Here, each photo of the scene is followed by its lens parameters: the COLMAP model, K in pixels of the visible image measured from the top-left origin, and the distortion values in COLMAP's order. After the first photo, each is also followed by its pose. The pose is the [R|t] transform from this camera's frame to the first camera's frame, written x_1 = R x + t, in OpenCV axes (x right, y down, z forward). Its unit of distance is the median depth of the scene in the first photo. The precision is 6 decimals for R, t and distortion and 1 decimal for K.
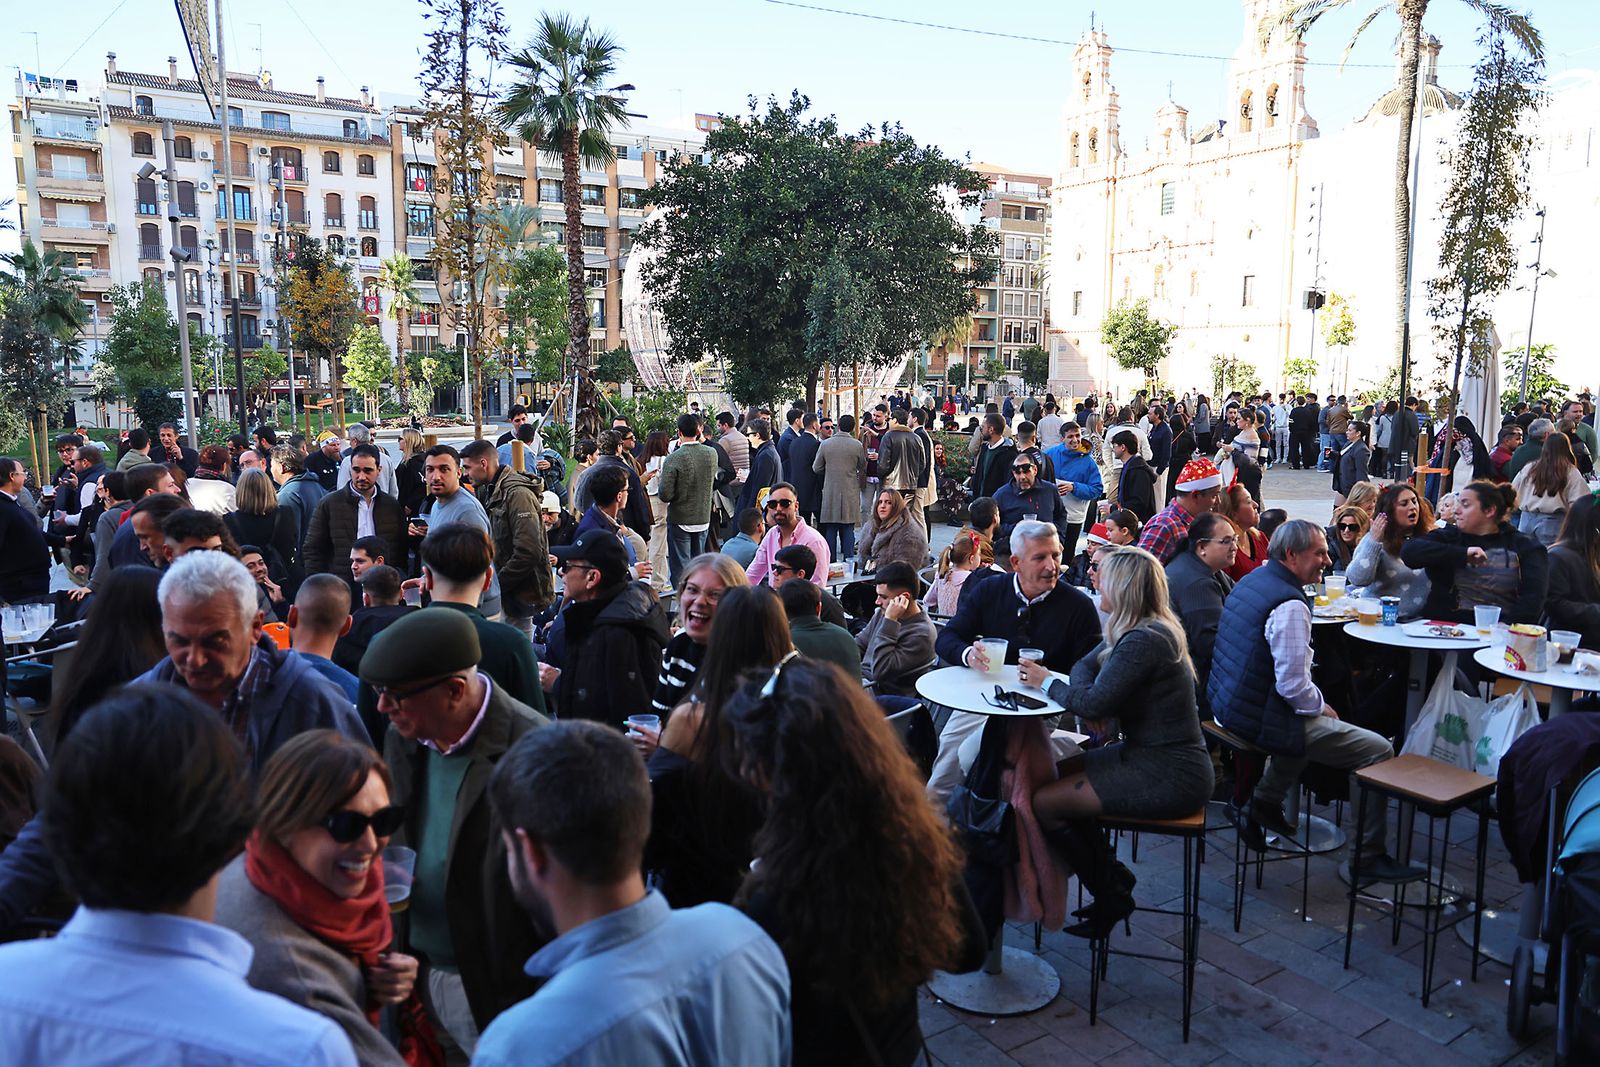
lens RADIAL K [[1099.4, 0, 795.6], [0, 1099.4, 560.2], [0, 0, 1]] dist [-0.104992, 0.072455]
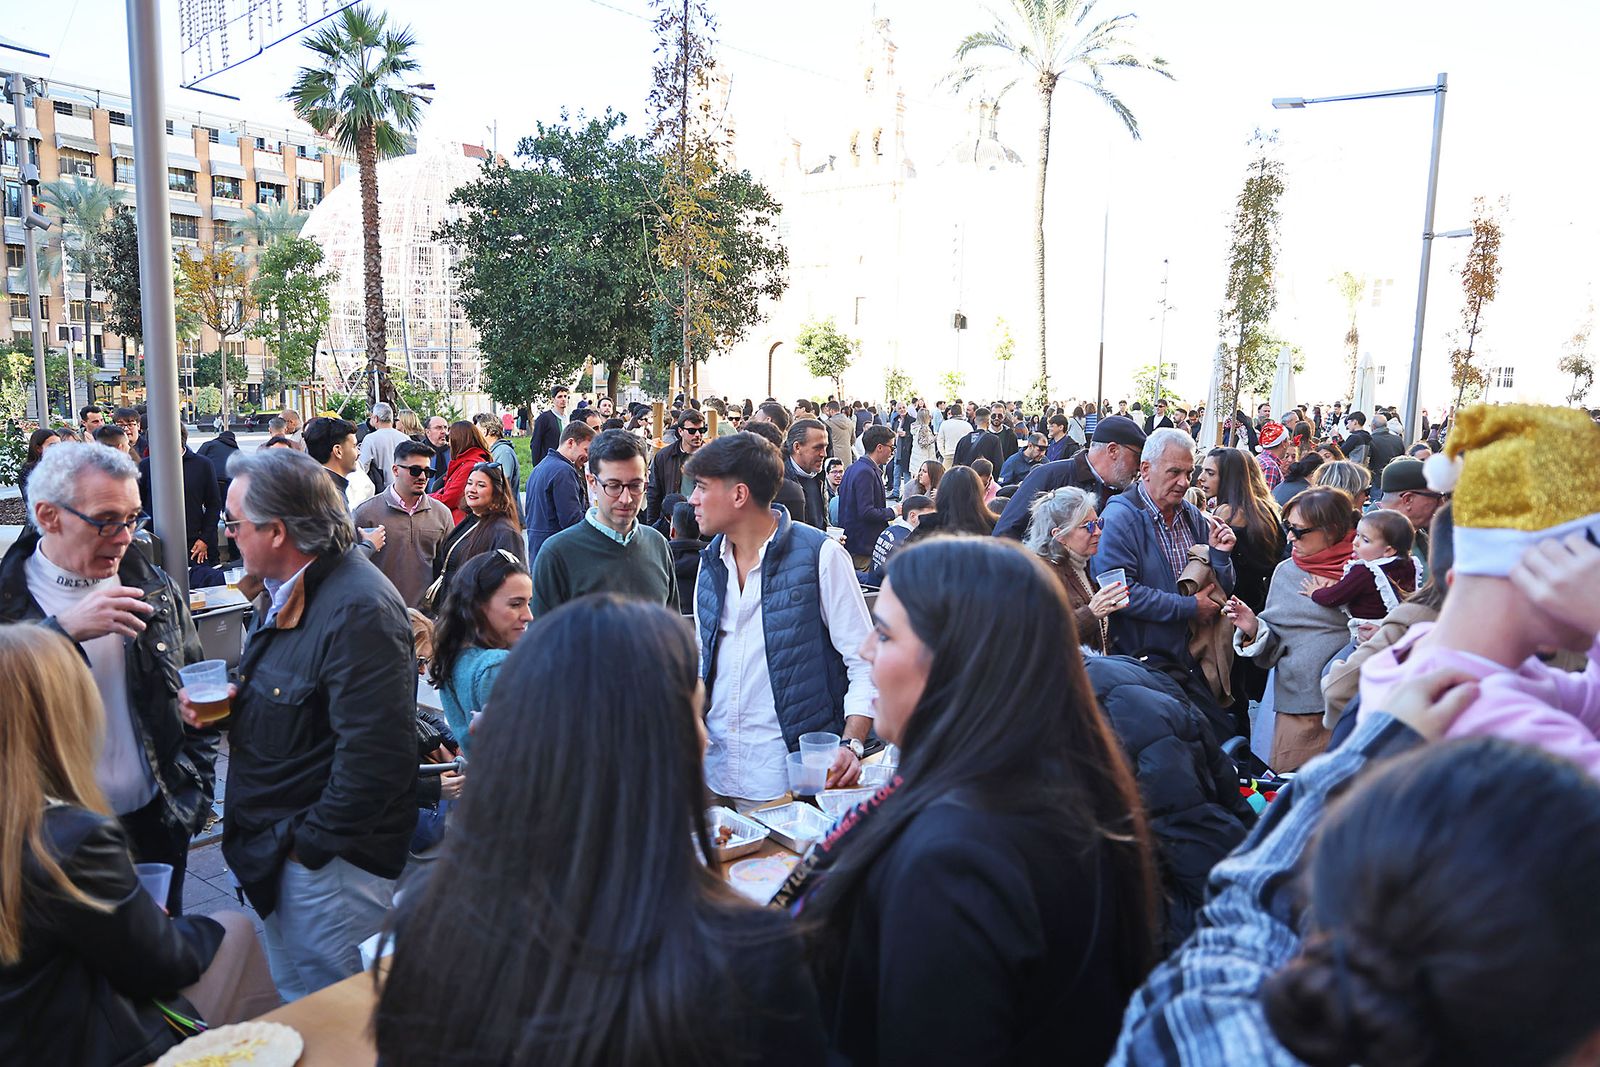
lens RADIAL K [[1099.4, 0, 795.6], [0, 1099.4, 560.2], [0, 0, 1]] dist [-0.104992, 0.072455]
pose [[0.930452, -0.036281, 0.364613, -0.130887], [0.040245, 0.999184, -0.003278, 0.012621], [-0.364196, 0.017724, 0.931154, -0.027979]]
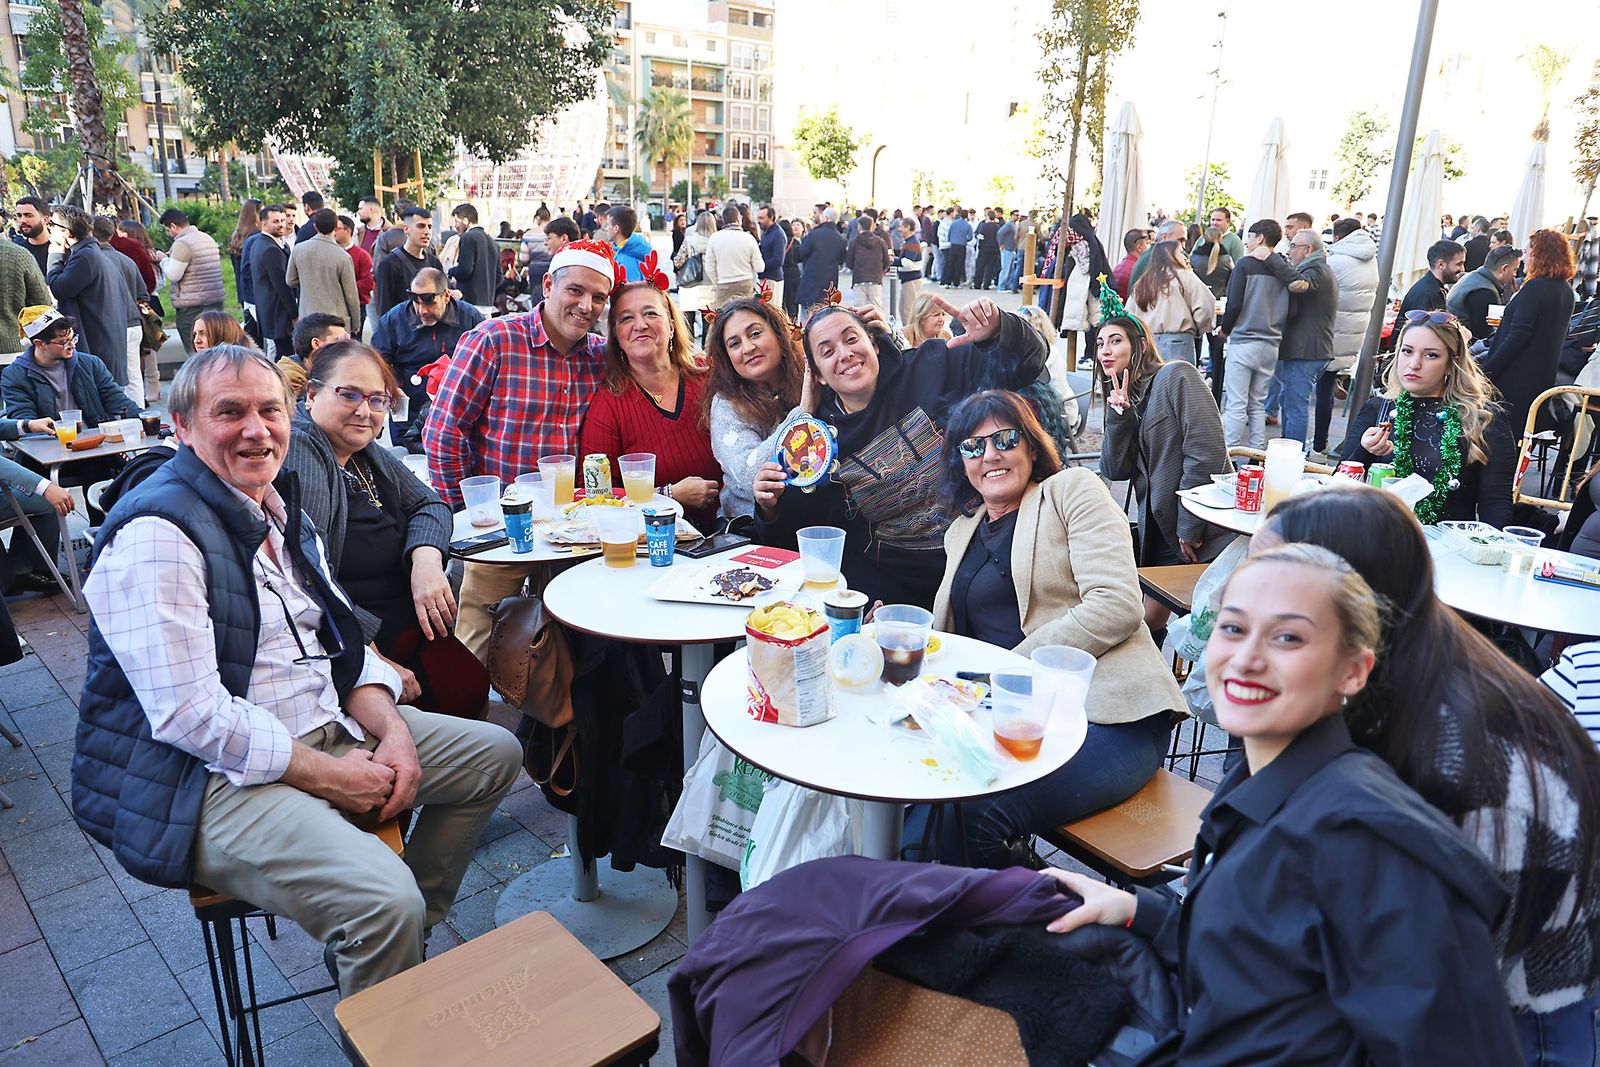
lens RADIAL K [[1099.4, 0, 795.6], [0, 1099.4, 560.2], [0, 0, 1]] dist [-0.104992, 0.072455]
pose [[0.974153, -0.046717, 0.221004, 0.069401], [0.011718, 0.987514, 0.157093, -0.002522], [-0.225583, -0.150443, 0.962538, 0.069662]]
